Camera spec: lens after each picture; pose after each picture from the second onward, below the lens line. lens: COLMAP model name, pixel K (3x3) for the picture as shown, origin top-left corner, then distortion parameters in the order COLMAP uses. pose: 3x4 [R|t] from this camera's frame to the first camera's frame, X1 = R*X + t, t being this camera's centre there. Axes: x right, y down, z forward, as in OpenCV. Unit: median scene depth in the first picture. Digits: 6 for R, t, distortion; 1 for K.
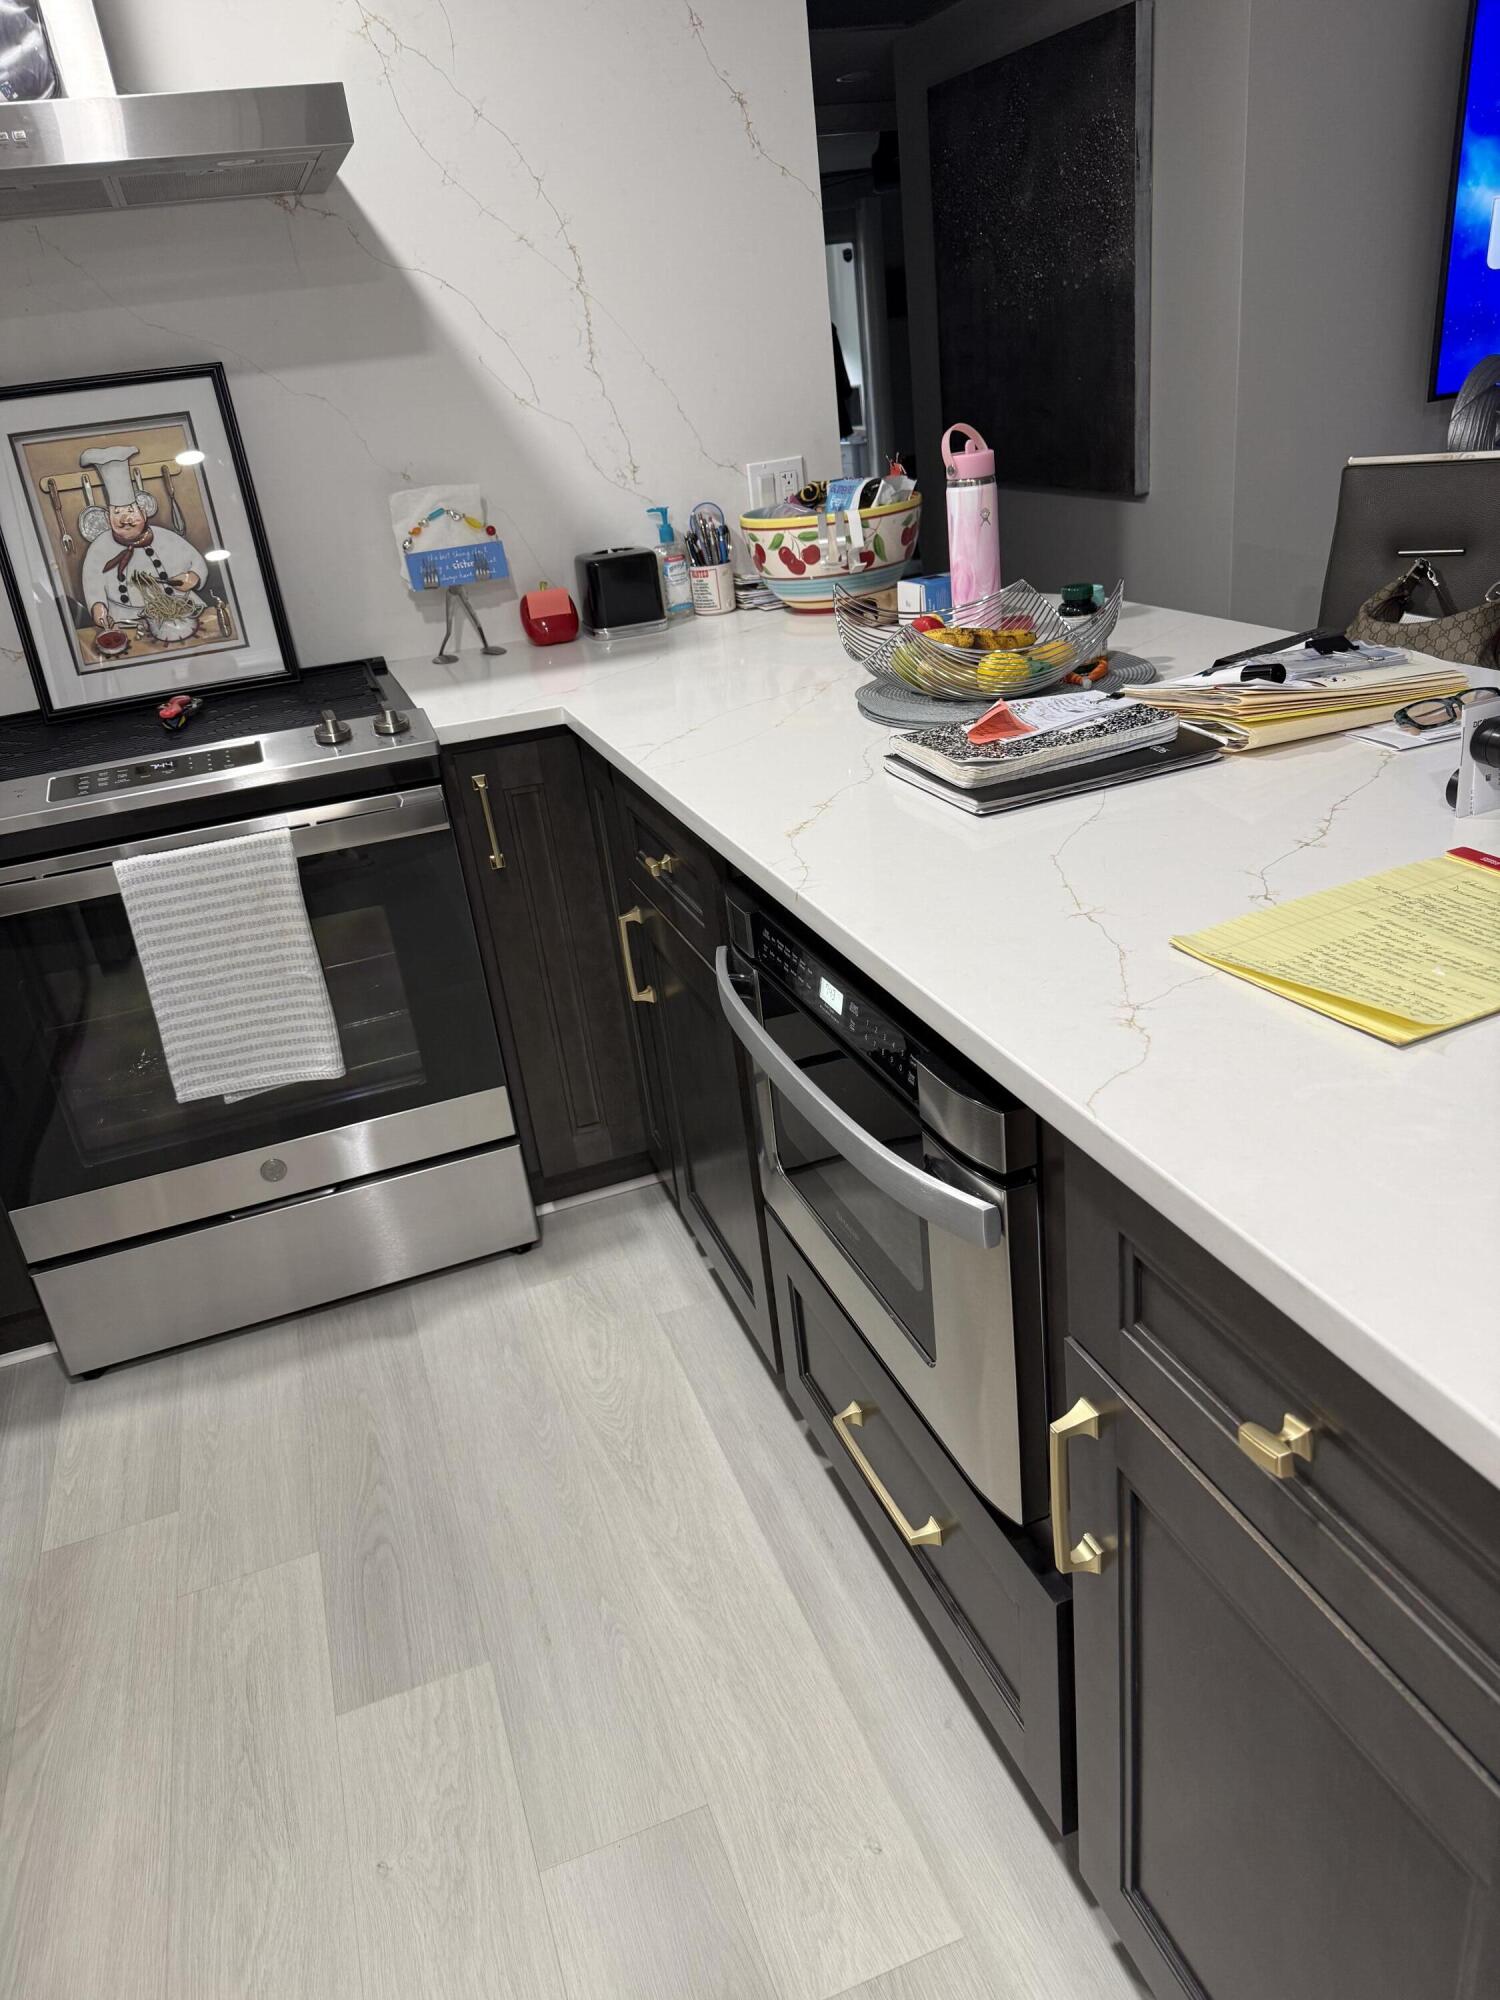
lens RADIAL K [[1429.9, 0, 750.0], [0, 1429.9, 1000.0], [0, 0, 1]] dist [0.099859, -0.134702]
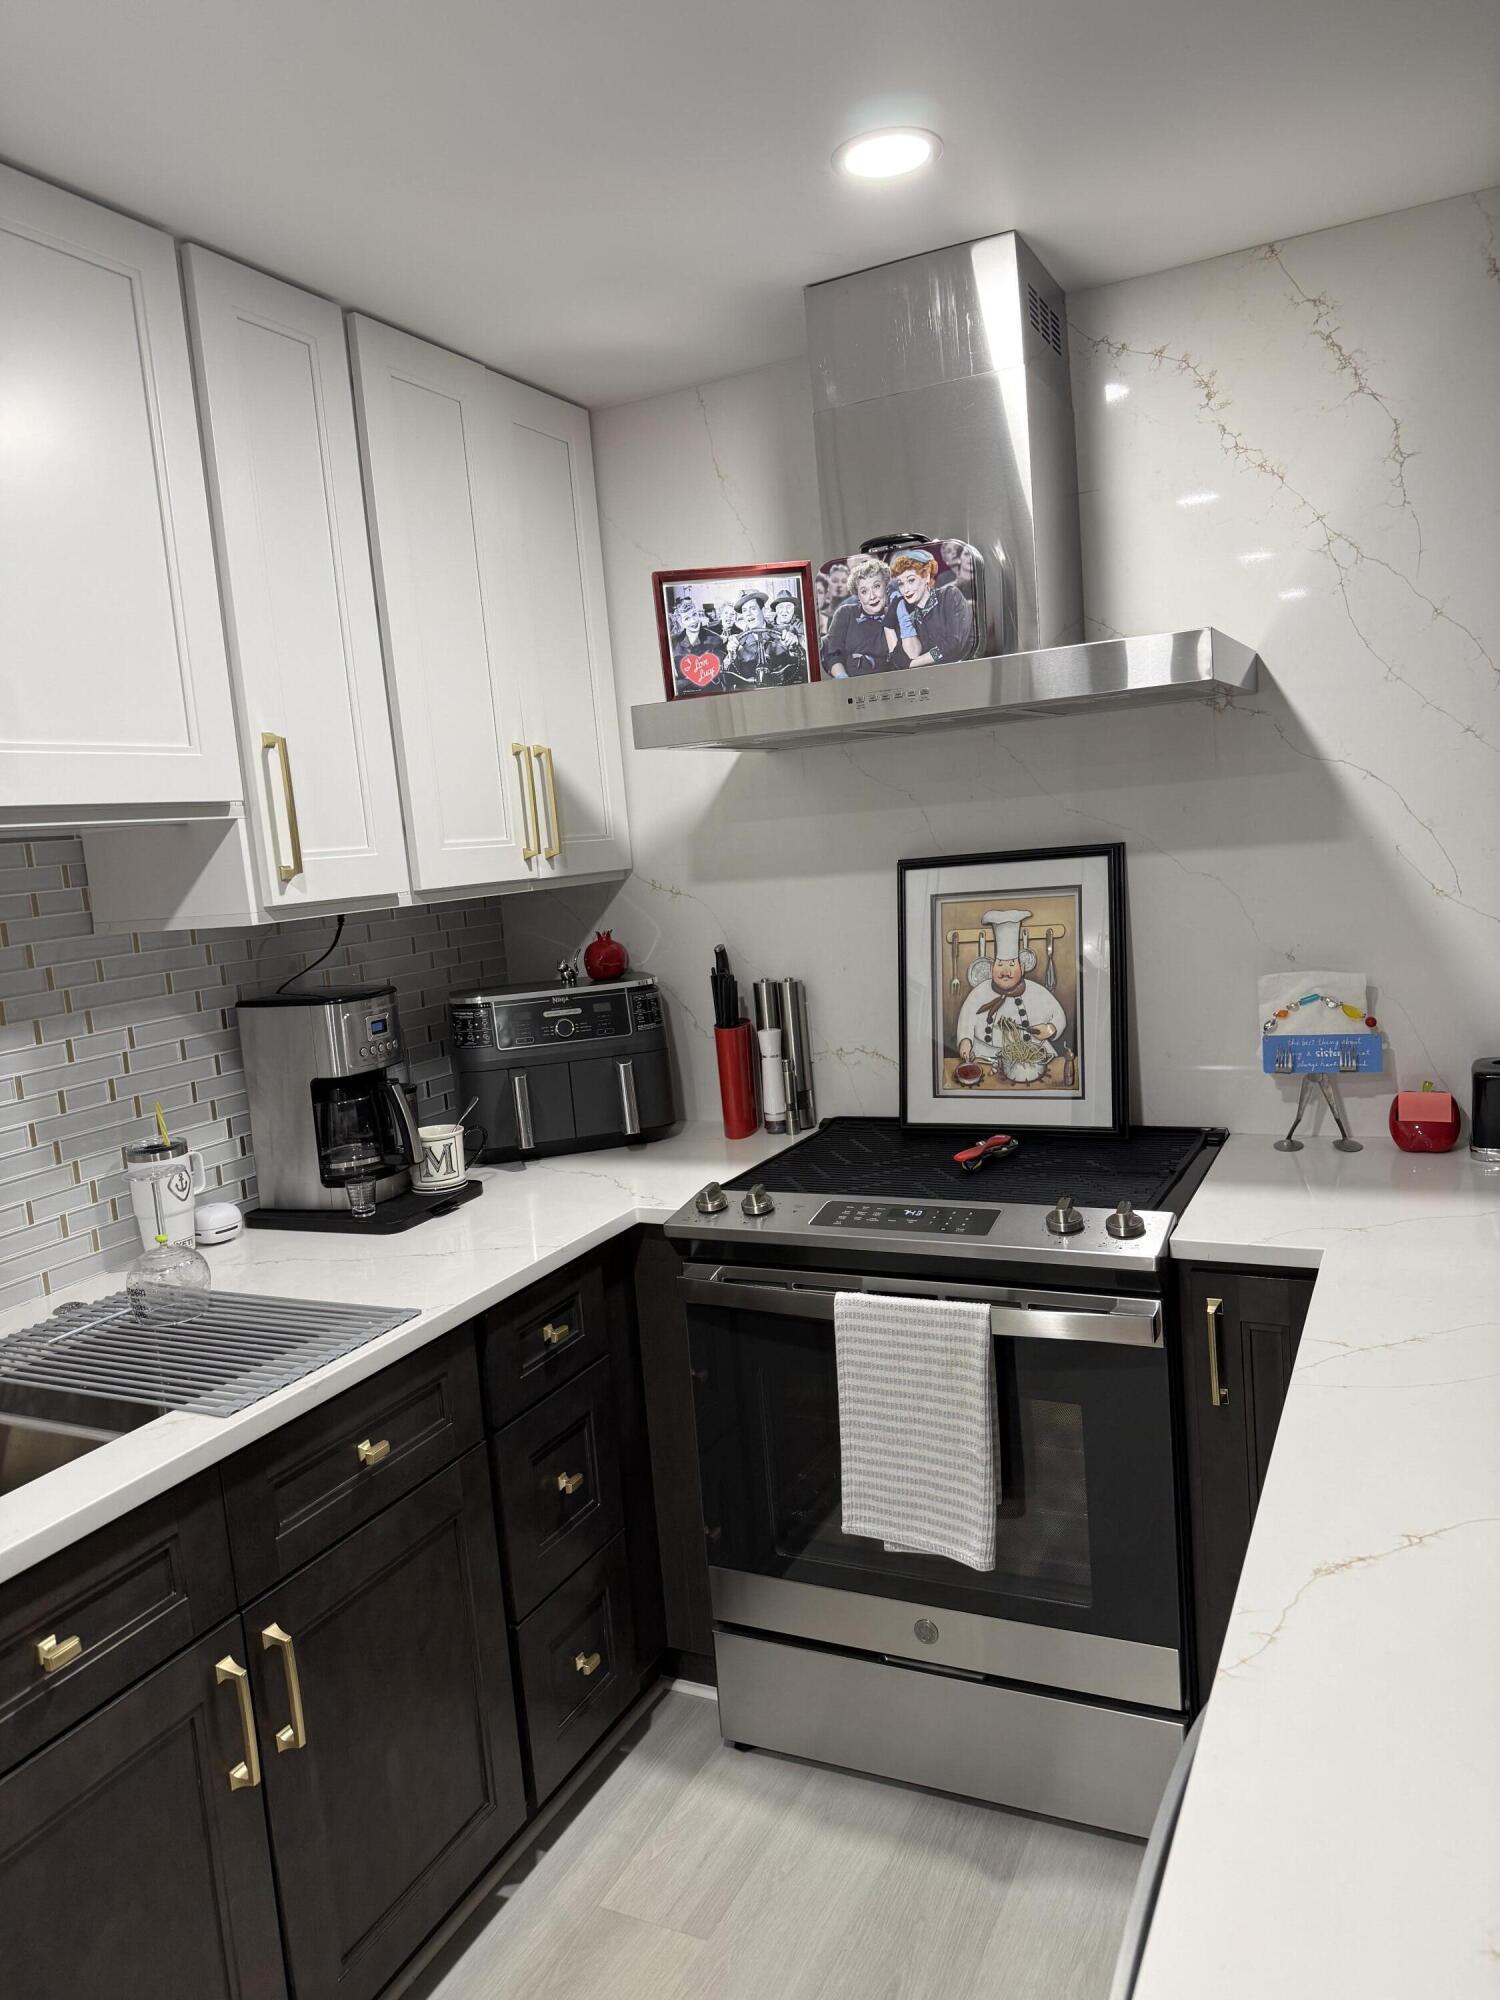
lens RADIAL K [[1429.9, 0, 750.0], [0, 1429.9, 1000.0], [0, 0, 1]] dist [0.099859, -0.134702]
pose [[0.716318, 0.146880, -0.682140, 0.195293], [-0.294321, 0.949974, -0.104517, -0.155884], [0.632664, 0.275636, 0.723714, 0.110523]]
